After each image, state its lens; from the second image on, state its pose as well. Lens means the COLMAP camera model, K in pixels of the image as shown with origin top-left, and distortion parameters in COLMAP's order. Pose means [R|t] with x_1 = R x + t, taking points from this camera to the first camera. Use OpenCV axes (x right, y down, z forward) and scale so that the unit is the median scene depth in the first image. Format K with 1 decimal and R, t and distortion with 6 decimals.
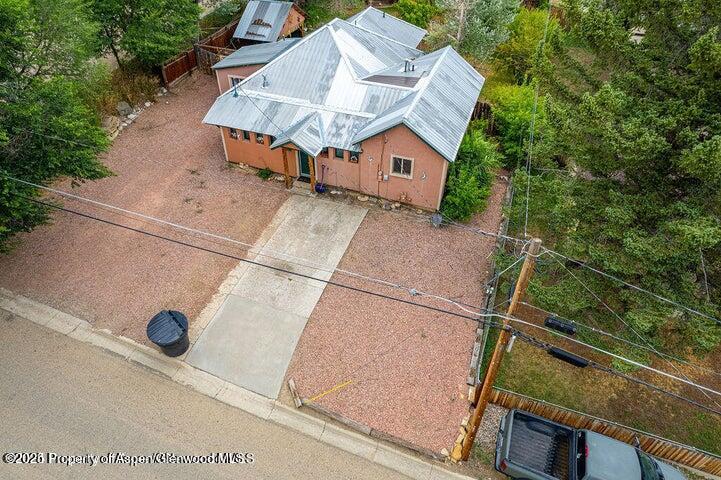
lens RADIAL K [[461.6, 0, 360.5], [0, 461.6, 240.0], [0, 0, 1]] dist [-0.074419, 0.068354]
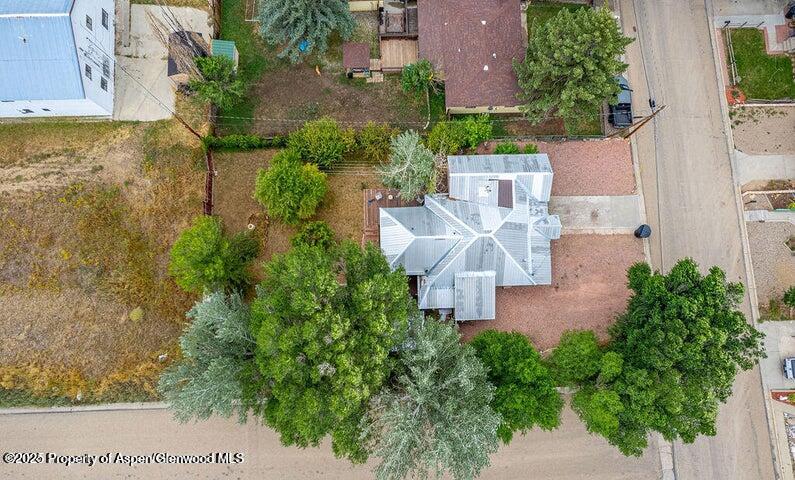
lens RADIAL K [[520.7, 0, 399.4], [0, 520.7, 267.8], [0, 0, 1]] dist [-0.073846, 0.070504]
pose [[-0.359027, -0.930996, 0.065916, -0.205059], [0.613725, -0.182286, 0.768188, -2.384839], [-0.703165, 0.316255, 0.636822, 0.047512]]
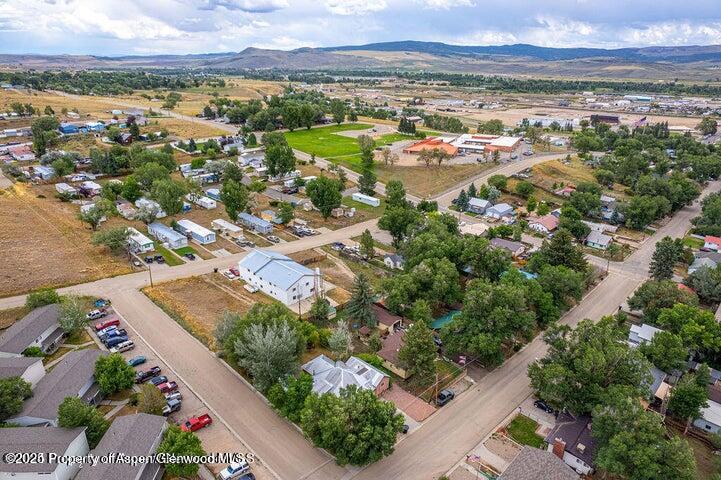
lens RADIAL K [[461.6, 0, 360.5], [0, 461.6, 240.0], [0, 0, 1]] dist [-0.074419, 0.068354]
pose [[0.416116, -0.335778, 0.845045, -3.248086], [0.602278, 0.798023, 0.020521, -1.471847], [-0.681255, 0.500413, 0.534302, -1.951997]]
